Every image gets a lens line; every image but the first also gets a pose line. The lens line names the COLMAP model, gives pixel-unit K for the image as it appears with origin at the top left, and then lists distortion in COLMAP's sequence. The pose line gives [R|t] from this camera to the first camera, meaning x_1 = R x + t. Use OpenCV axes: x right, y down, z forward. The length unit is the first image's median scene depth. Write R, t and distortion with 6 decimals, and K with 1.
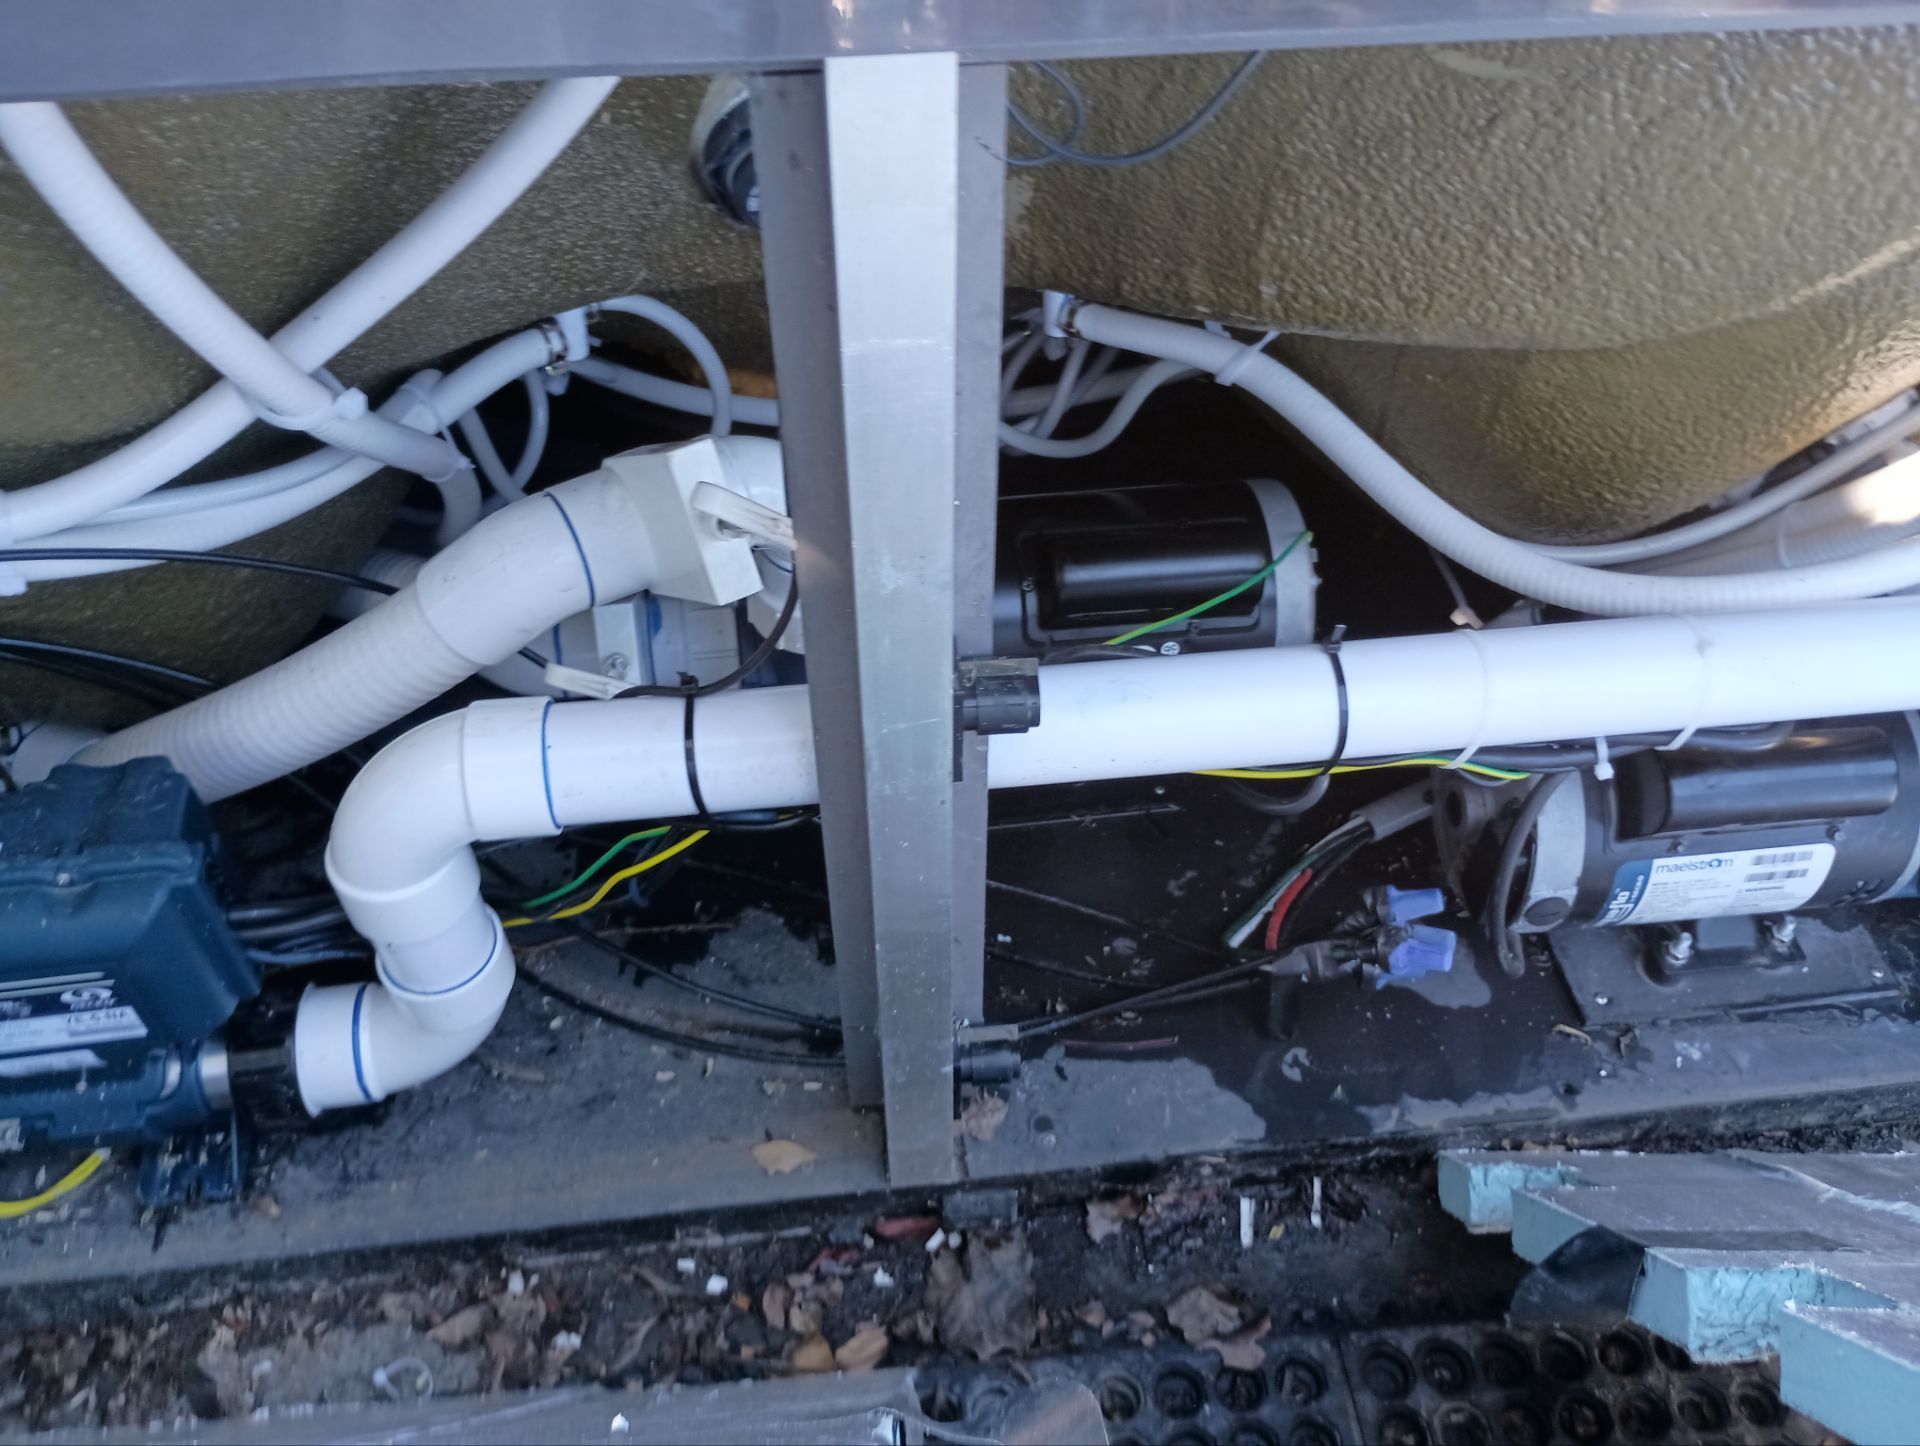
lens RADIAL K [[1613.8, 0, 963.7], [0, 1613.8, 711.2], [0, 0, 1]] dist [-0.002990, -0.003009]
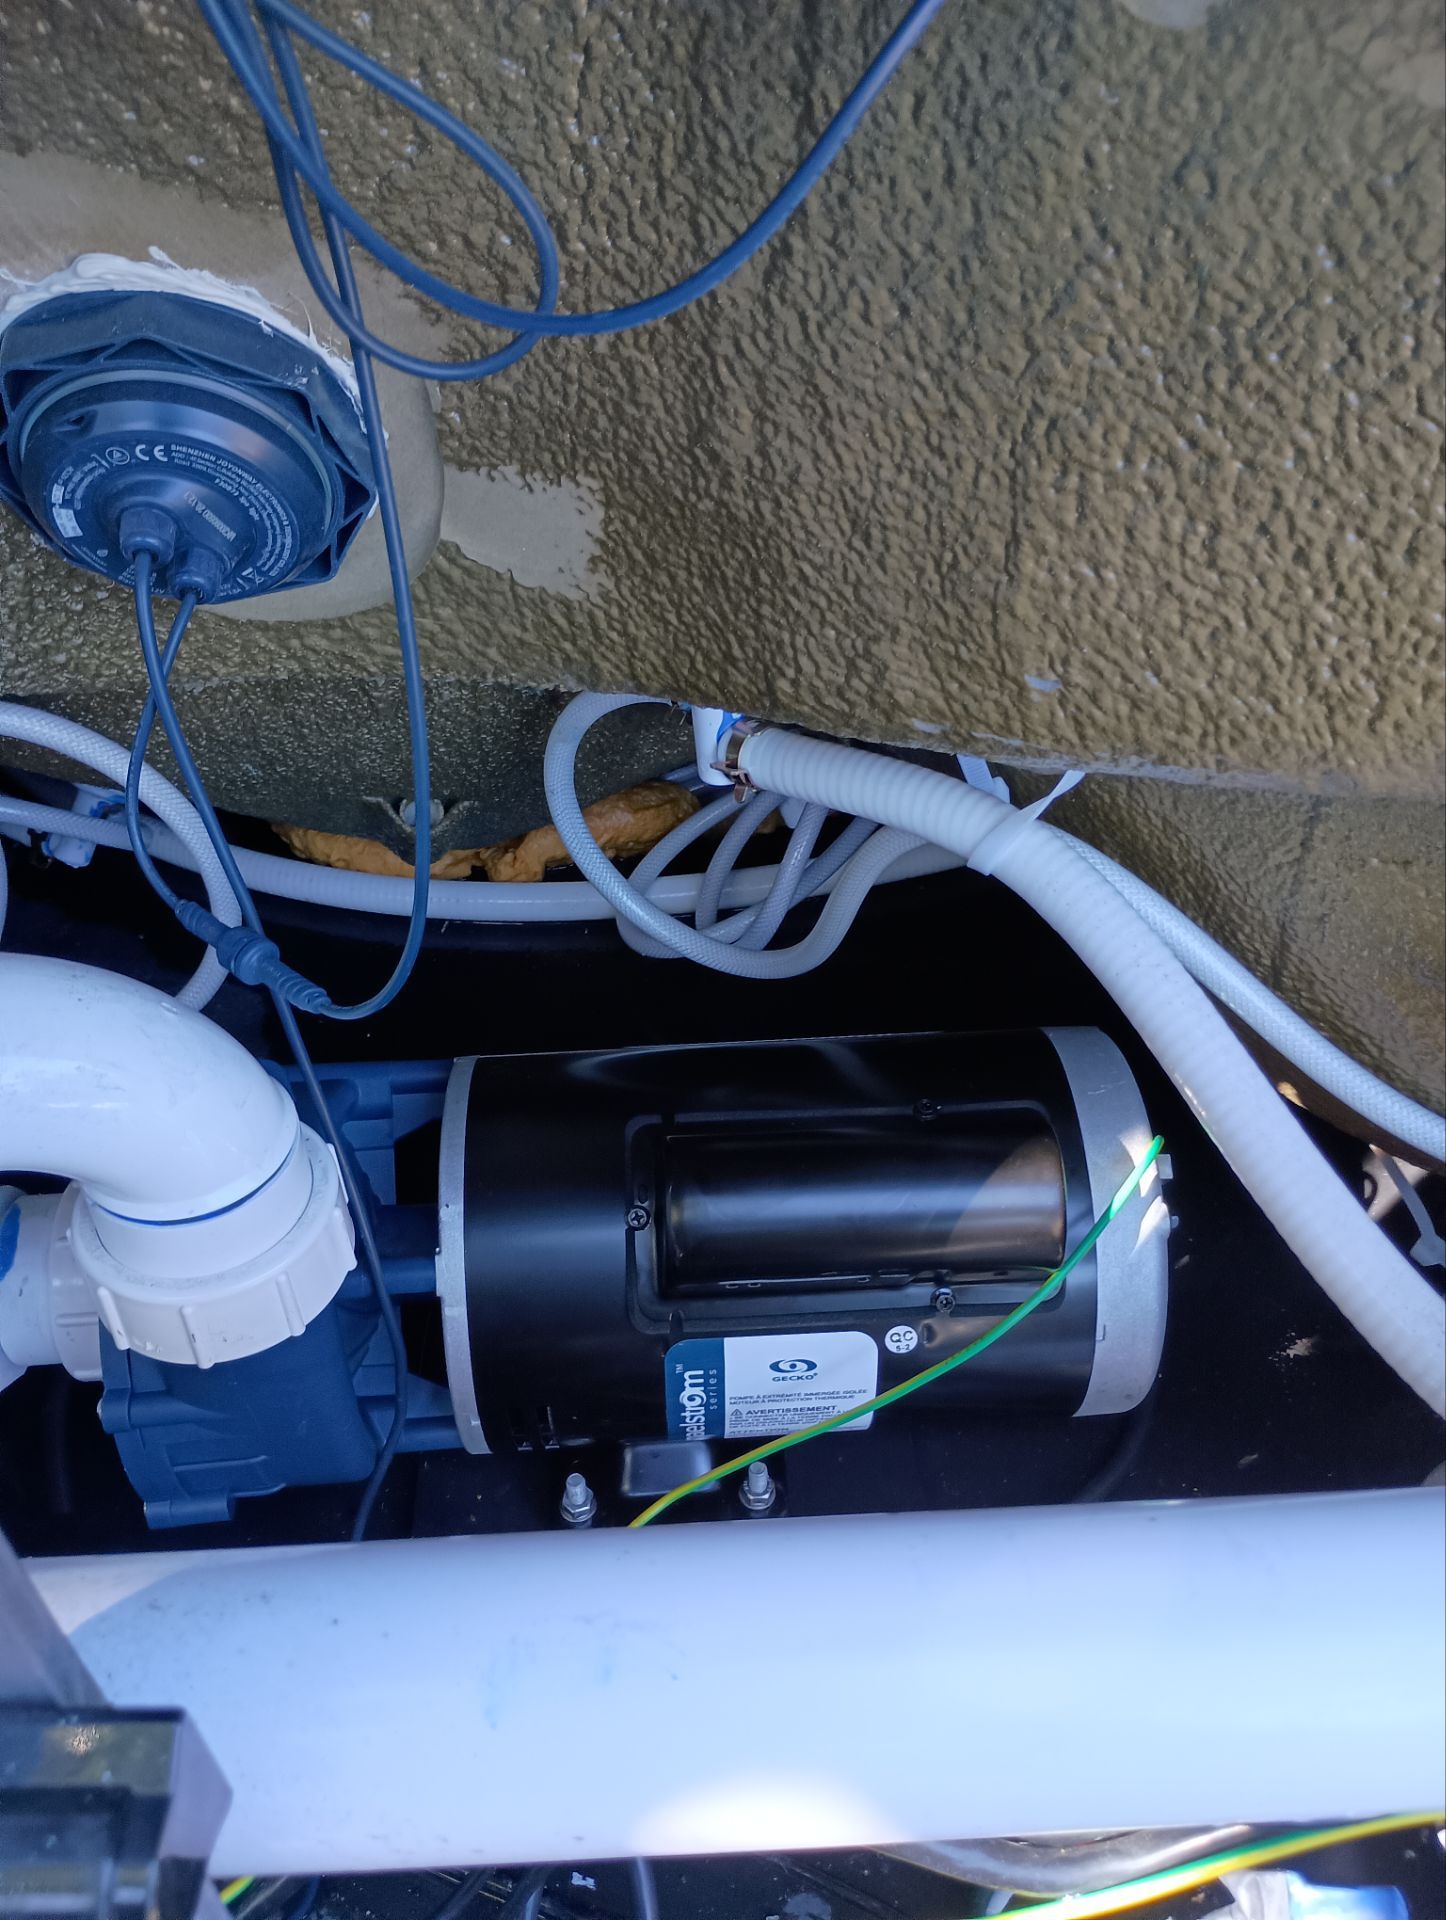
lens RADIAL K [[1613.8, 0, 729.2], [0, 1613.8, 968.1], [0, 0, 1]] dist [-0.002990, -0.003009]
pose [[0.995110, 0.022779, -0.096115, 0.150855], [-0.035436, 0.990601, -0.132116, -0.112308], [0.092202, 0.134876, 0.986563, 0.543621]]
